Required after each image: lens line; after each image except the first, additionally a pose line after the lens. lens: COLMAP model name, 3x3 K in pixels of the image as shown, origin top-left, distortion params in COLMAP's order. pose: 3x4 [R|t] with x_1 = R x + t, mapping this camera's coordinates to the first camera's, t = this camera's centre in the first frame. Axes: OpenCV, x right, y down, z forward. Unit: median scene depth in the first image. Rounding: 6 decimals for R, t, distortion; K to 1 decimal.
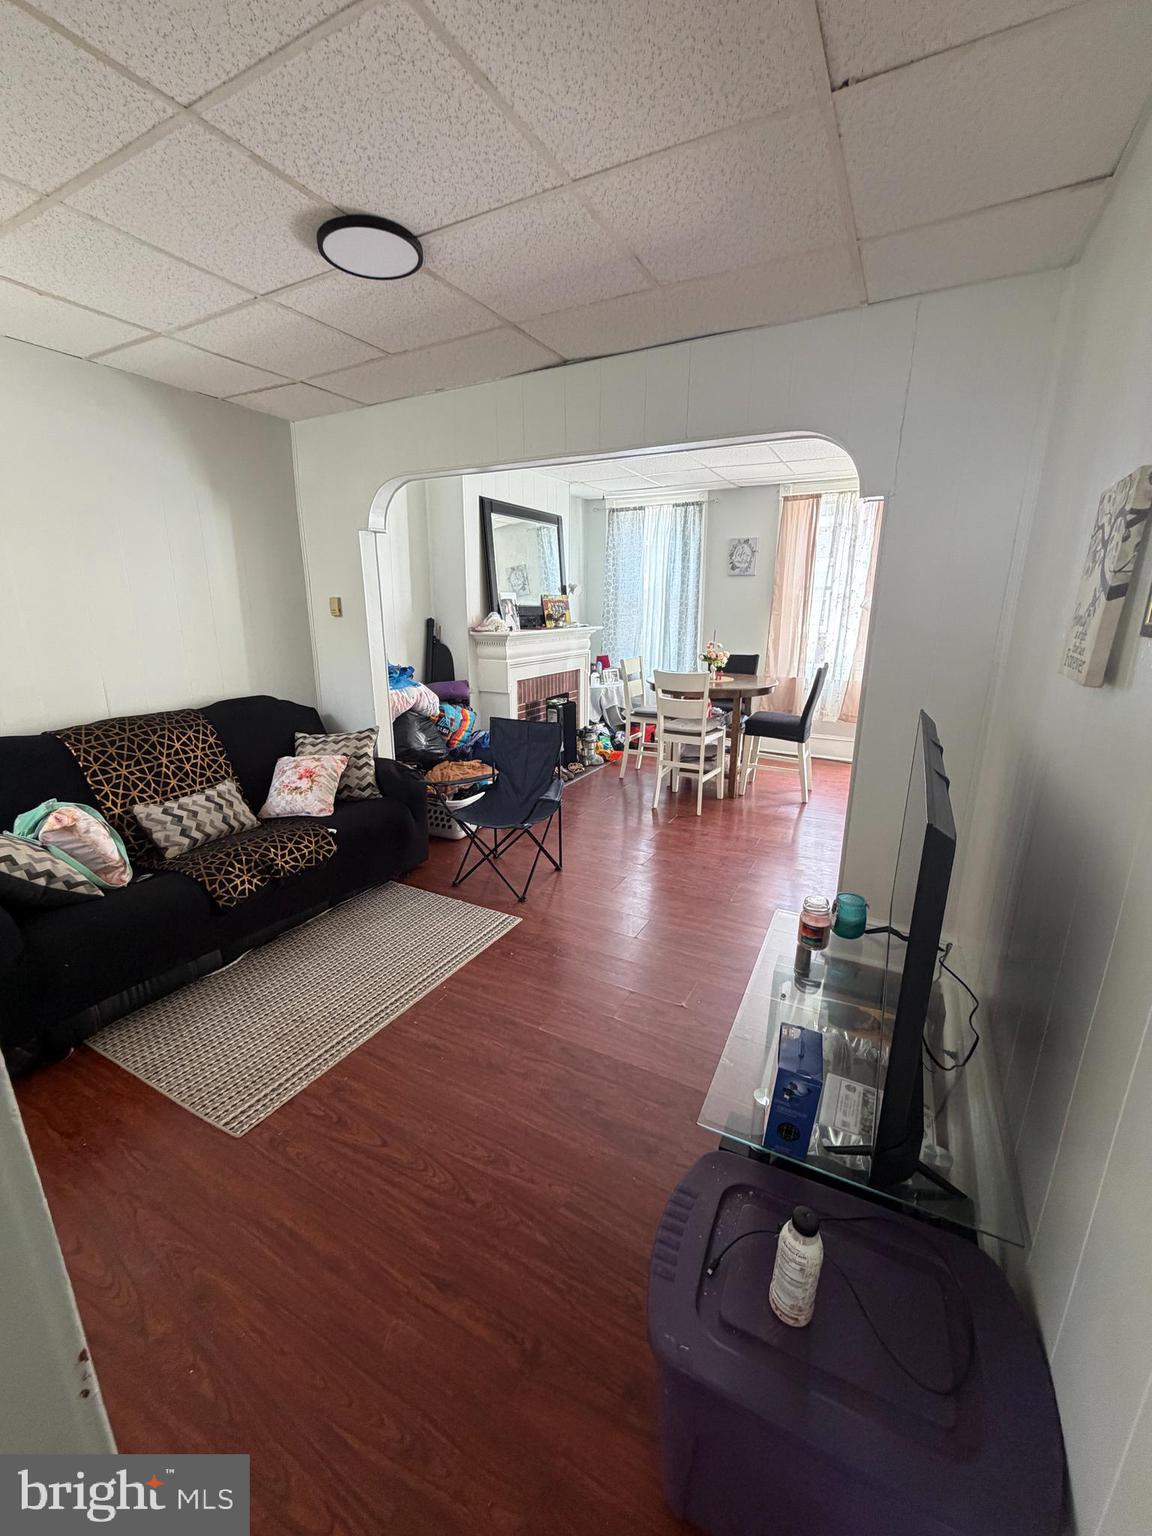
lens RADIAL K [[616.2, 0, 576.0], [0, 616.2, 771.7], [0, 0, 1]] dist [-0.002674, -0.000308]
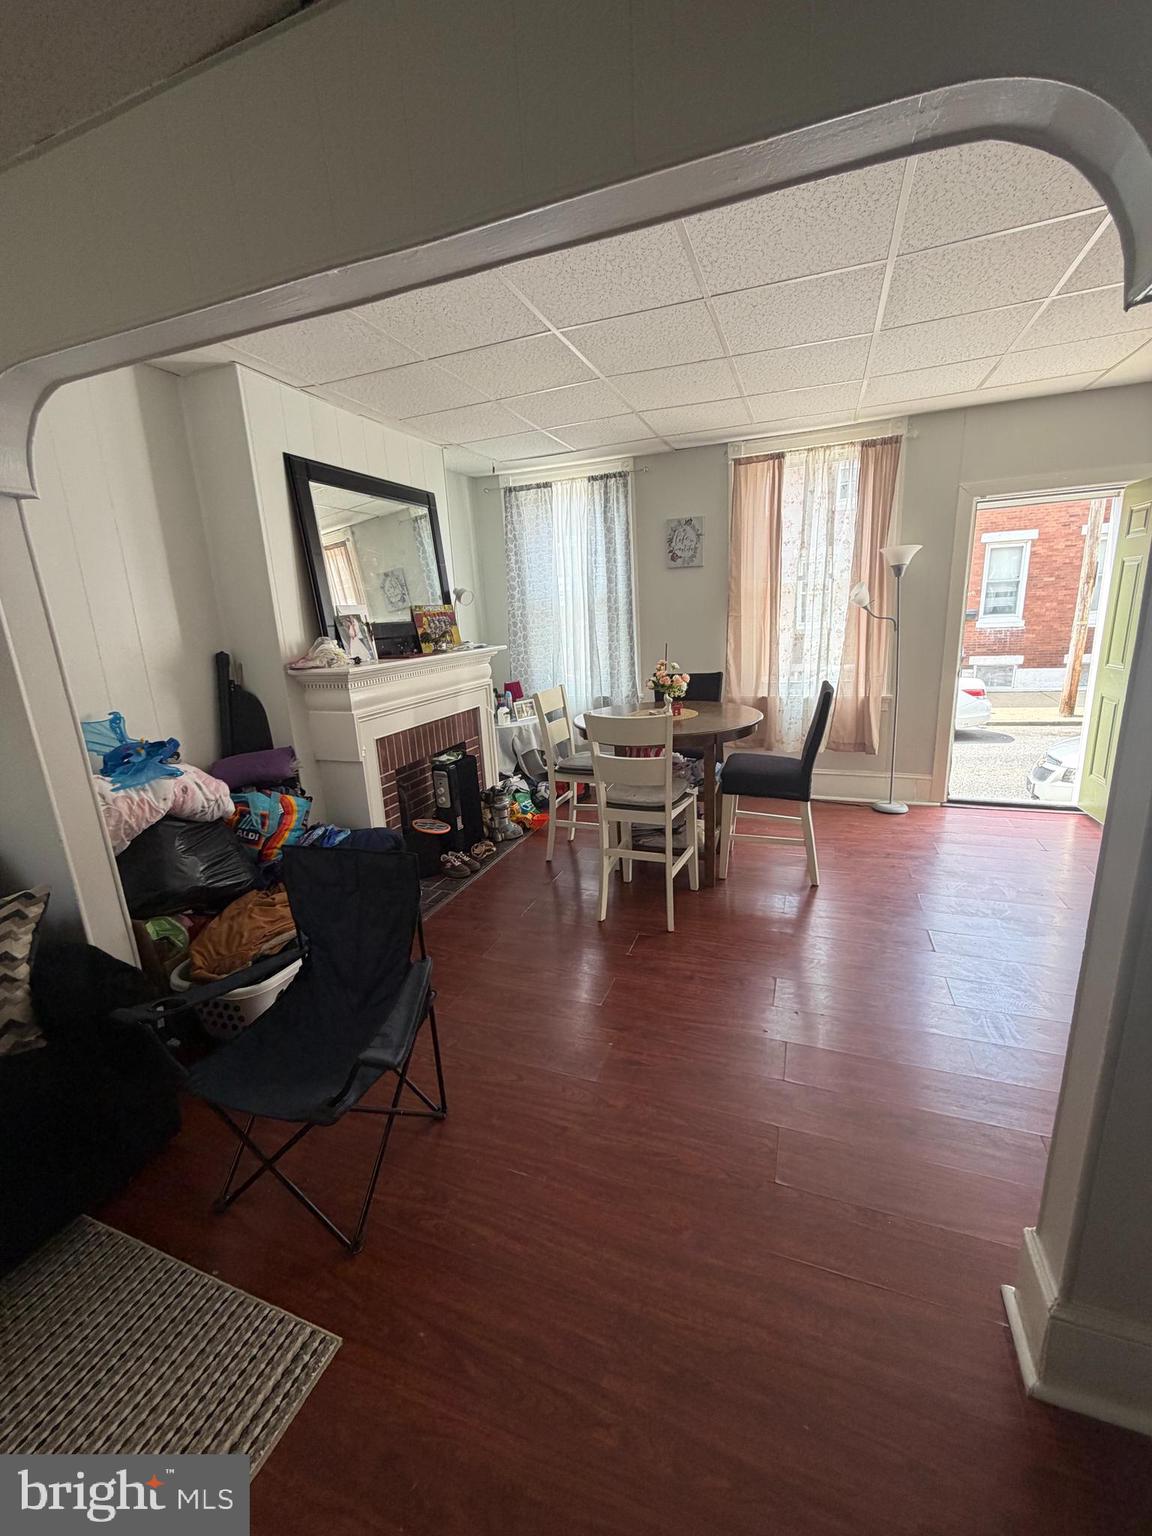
lens RADIAL K [[616.2, 0, 576.2], [0, 616.2, 767.6], [0, 0, 1]] dist [-0.002674, -0.000308]
pose [[0.990362, -0.080418, 0.112761, 0.034533], [0.082542, 0.996485, -0.014291, -0.083519], [-0.111215, 0.023461, 0.993519, 0.304543]]
